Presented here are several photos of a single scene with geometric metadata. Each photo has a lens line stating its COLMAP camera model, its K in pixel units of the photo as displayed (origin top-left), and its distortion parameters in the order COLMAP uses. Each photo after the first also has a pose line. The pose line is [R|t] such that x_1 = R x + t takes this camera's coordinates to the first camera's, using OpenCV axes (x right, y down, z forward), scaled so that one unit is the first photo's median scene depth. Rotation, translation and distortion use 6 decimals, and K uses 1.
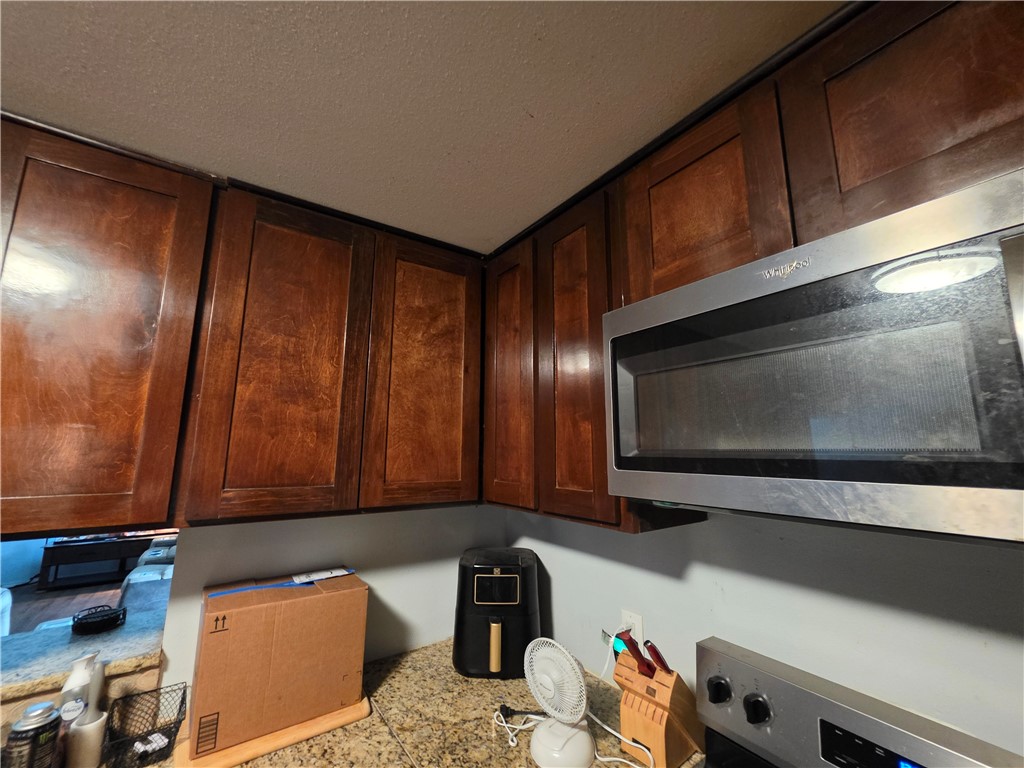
lens RADIAL K [[403.2, 0, 505.0], [0, 403.2, 382.3], [0, 0, 1]] dist [-0.000221, -0.000231]
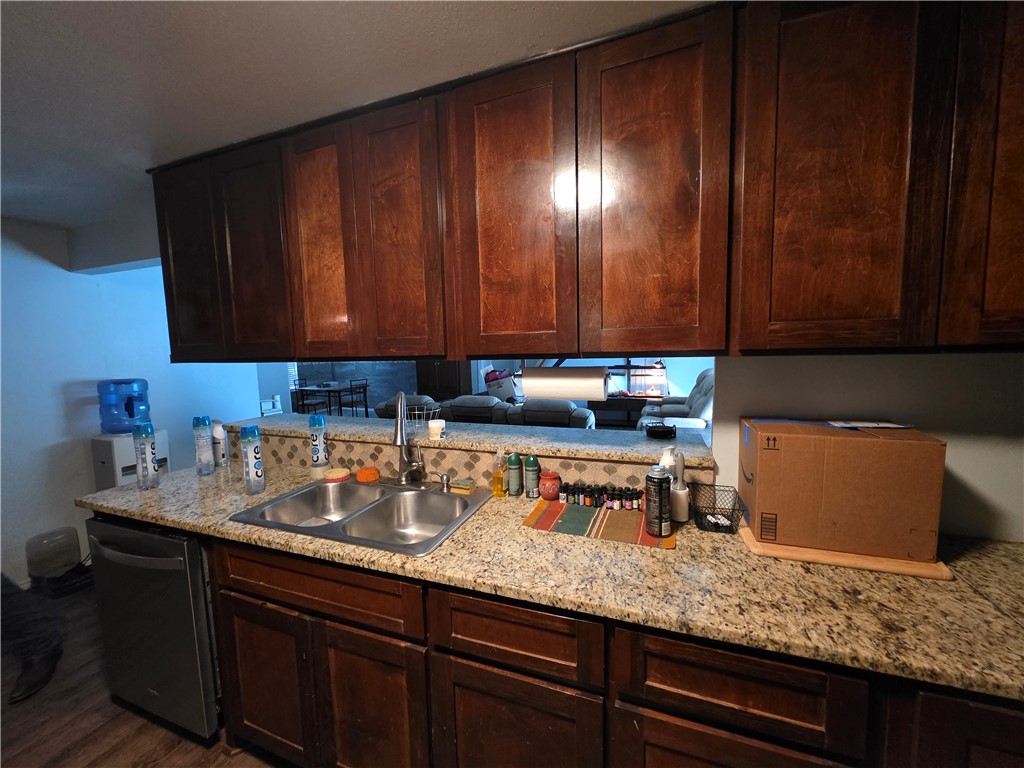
lens RADIAL K [[403.2, 0, 505.0], [0, 403.2, 382.3], [0, 0, 1]] dist [-0.000221, -0.000231]
pose [[0.556316, 0.053281, -0.829261, -0.188420], [0.168158, 0.970077, 0.175139, 0.108391], [0.813778, -0.236879, 0.530710, -0.146003]]
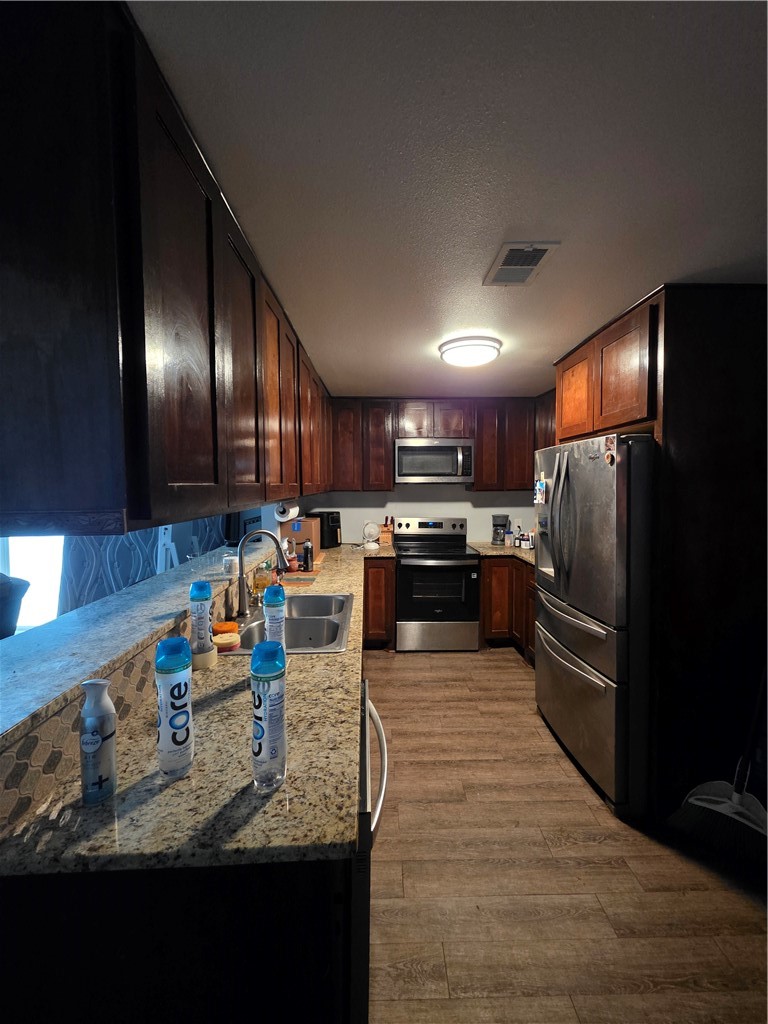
lens RADIAL K [[403.2, 0, 384.0], [0, 403.2, 512.0], [0, 0, 1]] dist [-0.000221, -0.000231]
pose [[0.555100, -0.065965, 0.829164, -2.710158], [-0.132312, 0.977155, 0.166317, -0.093881], [-0.821193, -0.202031, 0.533691, -1.013646]]
